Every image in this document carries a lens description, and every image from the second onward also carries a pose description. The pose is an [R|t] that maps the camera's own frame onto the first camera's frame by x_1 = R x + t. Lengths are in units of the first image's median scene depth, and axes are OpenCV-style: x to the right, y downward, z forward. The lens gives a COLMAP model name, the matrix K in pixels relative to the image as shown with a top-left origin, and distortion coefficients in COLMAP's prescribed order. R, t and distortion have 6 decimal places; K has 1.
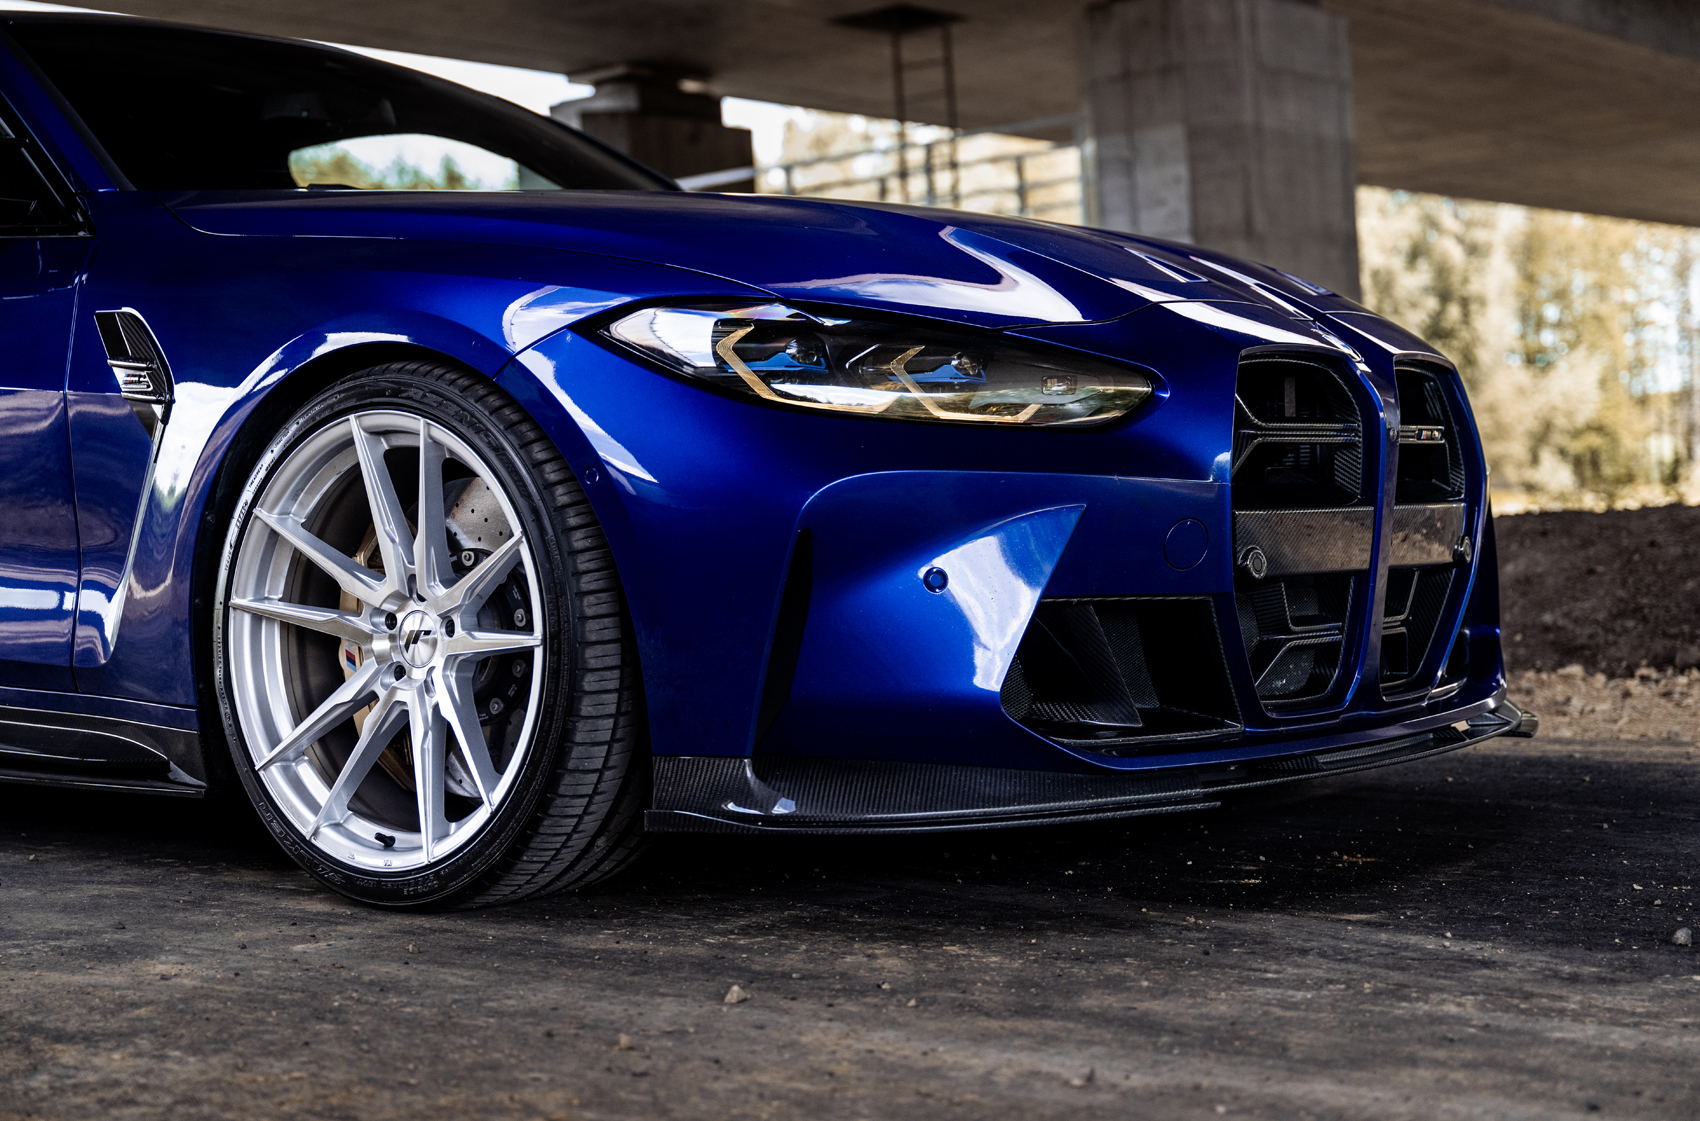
lens RADIAL K [[2513.8, 0, 850.0], [0, 2513.8, 560.5], [0, 0, 1]] dist [0.000781, 0.009792]
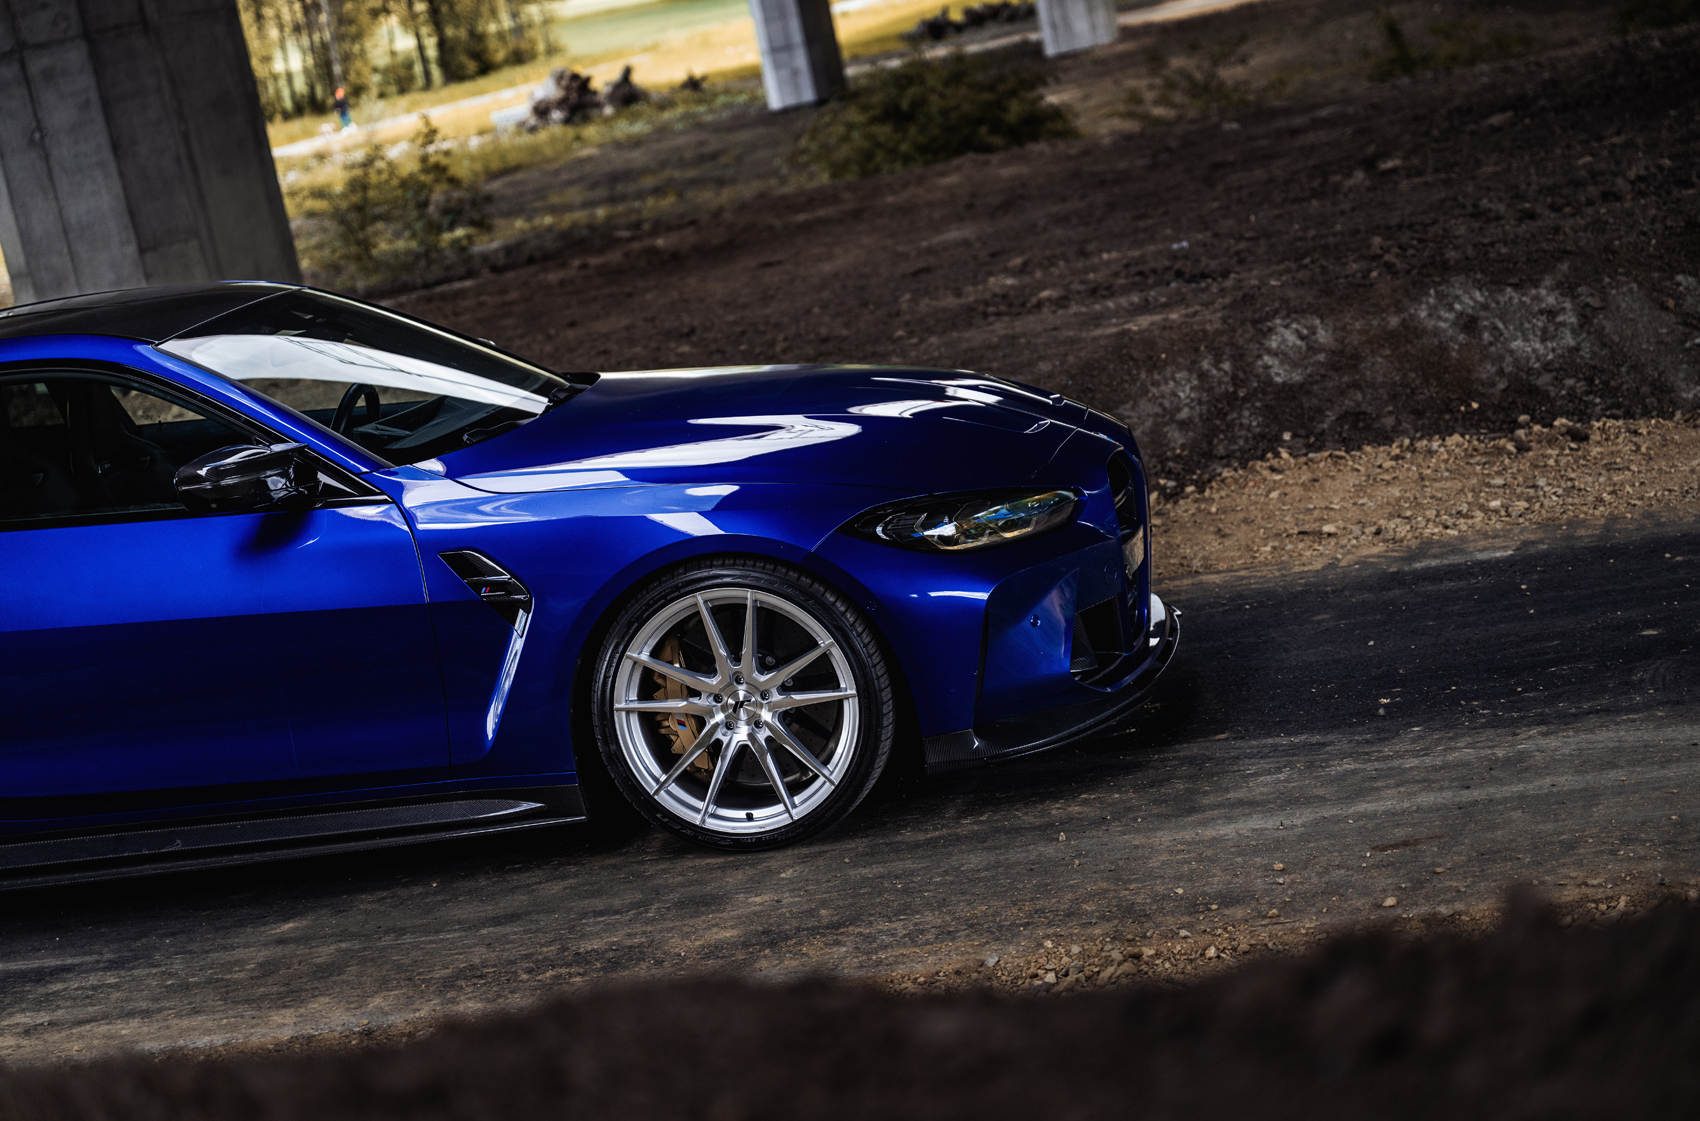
lens RADIAL K [[3328.6, 0, 850.0], [0, 3328.6, 560.5], [0, 0, 1]] dist [0.028442, -0.242697]
pose [[0.873516, -0.202989, 0.442454, -1.157696], [0.159047, 0.978038, 0.134706, -0.386414], [-0.460081, -0.047297, 0.886616, -1.177025]]
